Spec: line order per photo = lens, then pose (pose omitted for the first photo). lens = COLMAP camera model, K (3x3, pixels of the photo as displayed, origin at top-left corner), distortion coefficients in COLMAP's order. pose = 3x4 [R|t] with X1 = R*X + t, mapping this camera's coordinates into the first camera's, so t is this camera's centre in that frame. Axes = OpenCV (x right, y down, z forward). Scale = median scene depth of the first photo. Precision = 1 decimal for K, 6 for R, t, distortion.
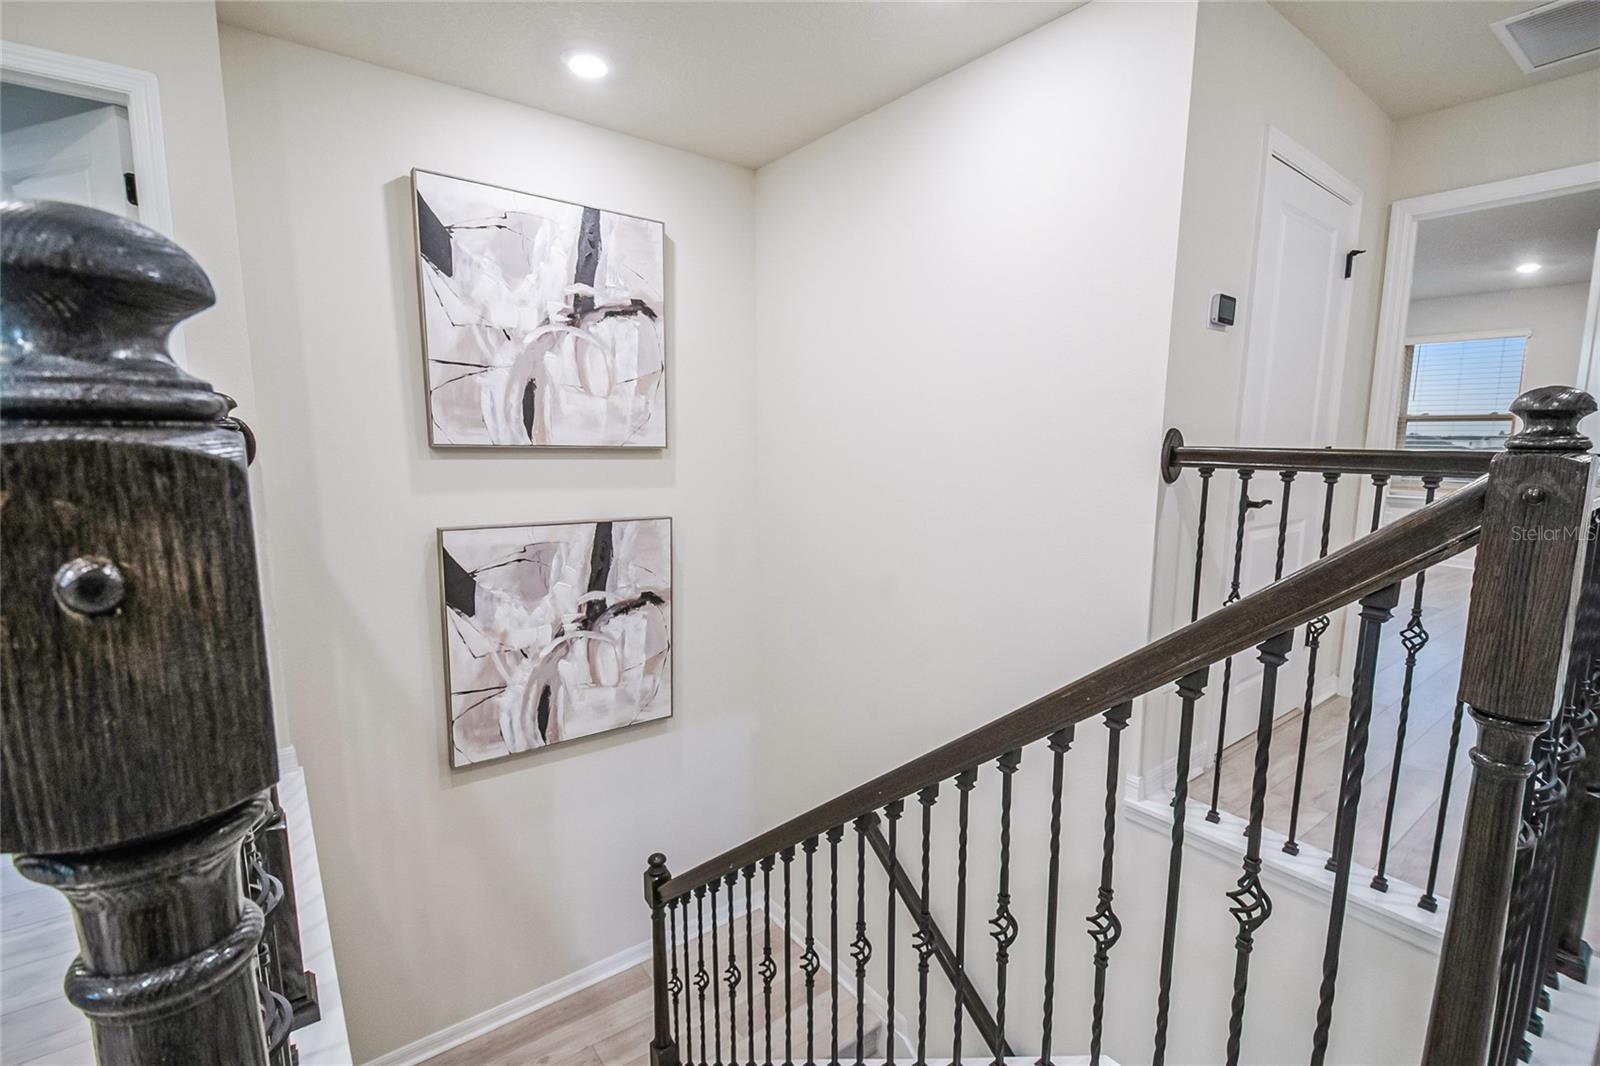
lens RADIAL K [[723.1, 0, 815.3], [0, 723.1, 546.0], [0, 0, 1]] dist [0.030042, -0.029162]
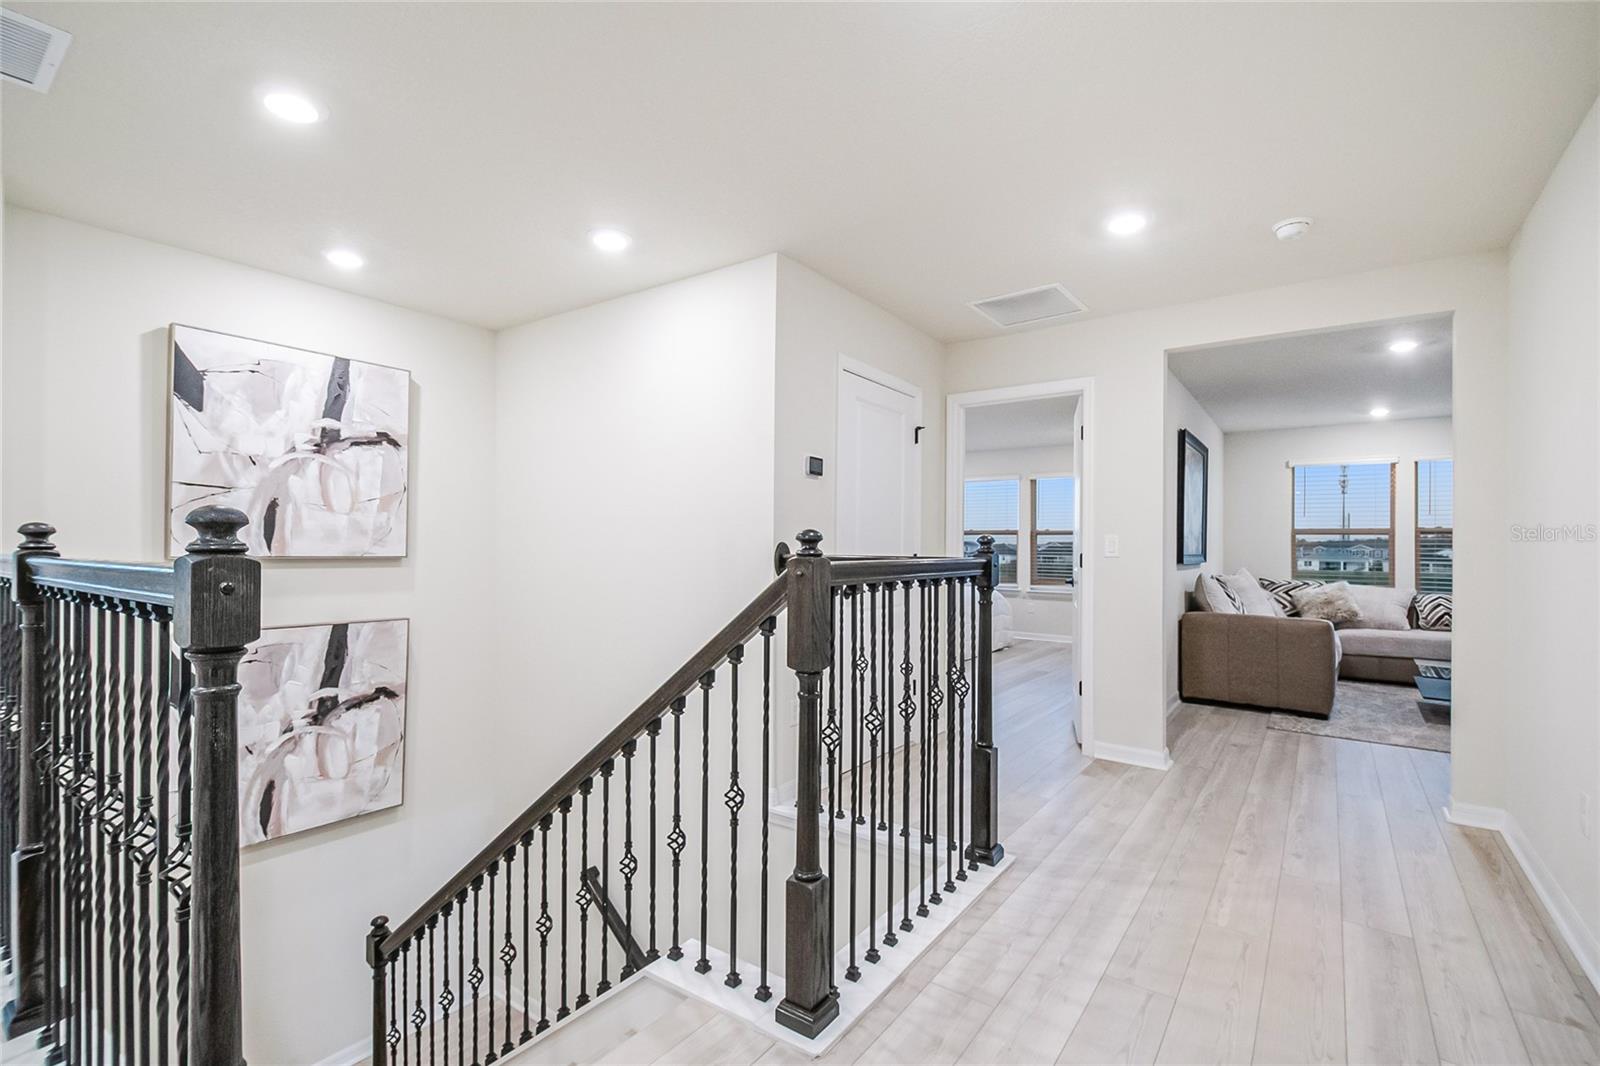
lens RADIAL K [[723.8, 0, 796.8], [0, 723.8, 543.1], [0, 0, 1]] dist [0.031612, -0.022825]
pose [[0.961213, -0.000207, 0.275807, 0.073628], [0.042242, 0.988312, -0.146478, 0.038218], [-0.272553, 0.152447, 0.949987, -0.277507]]
